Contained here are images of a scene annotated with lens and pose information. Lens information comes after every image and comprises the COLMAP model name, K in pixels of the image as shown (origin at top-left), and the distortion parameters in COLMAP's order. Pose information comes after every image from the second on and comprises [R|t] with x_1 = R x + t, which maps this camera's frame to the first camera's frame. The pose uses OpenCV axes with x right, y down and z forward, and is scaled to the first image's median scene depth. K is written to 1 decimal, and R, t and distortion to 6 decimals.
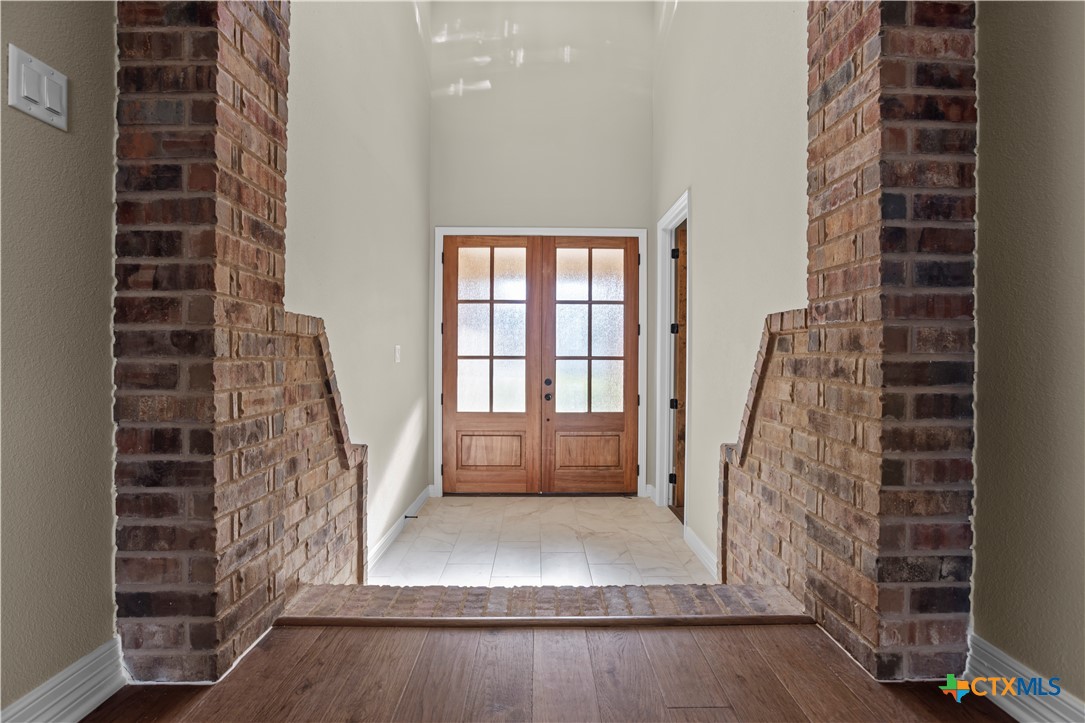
lens RADIAL K [[522.1, 0, 546.4], [0, 522.1, 365.6], [0, 0, 1]] dist [0.000465, 0.000505]
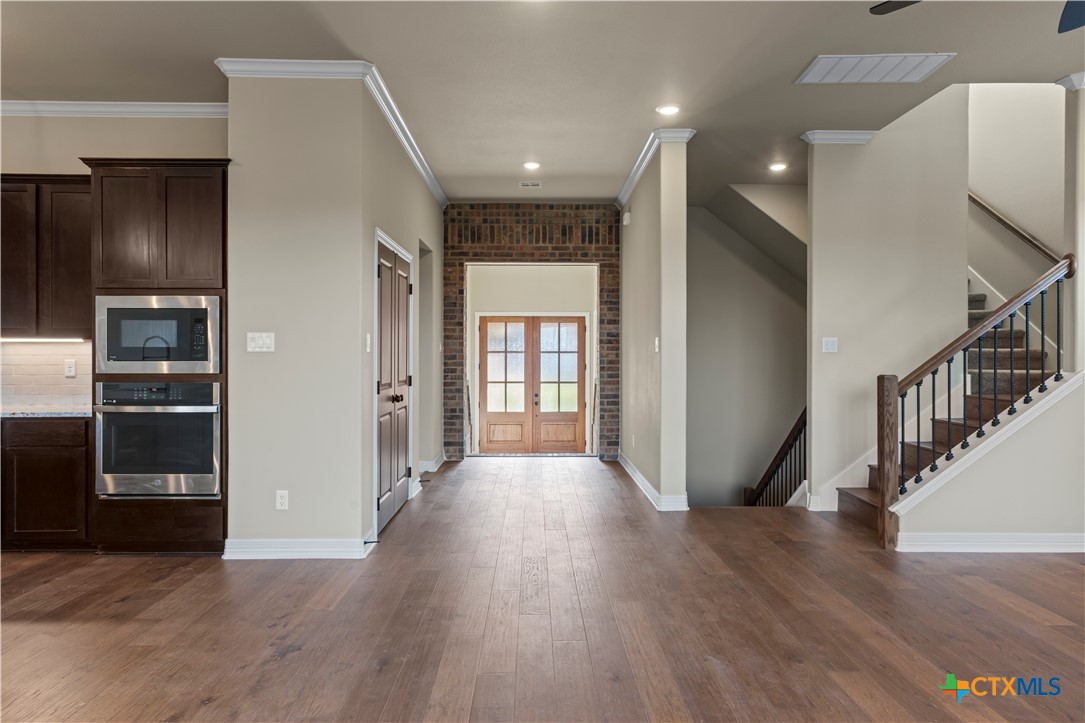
lens RADIAL K [[1129.0, 0, 542.5], [0, 1129.0, 361.5], [0, 0, 1]] dist [0.000142, -0.000091]
pose [[0.999885, -0.003846, -0.014665, 0.086207], [0.004047, 0.999898, 0.013677, -0.147746], [0.014611, -0.013734, 0.999799, -3.083630]]
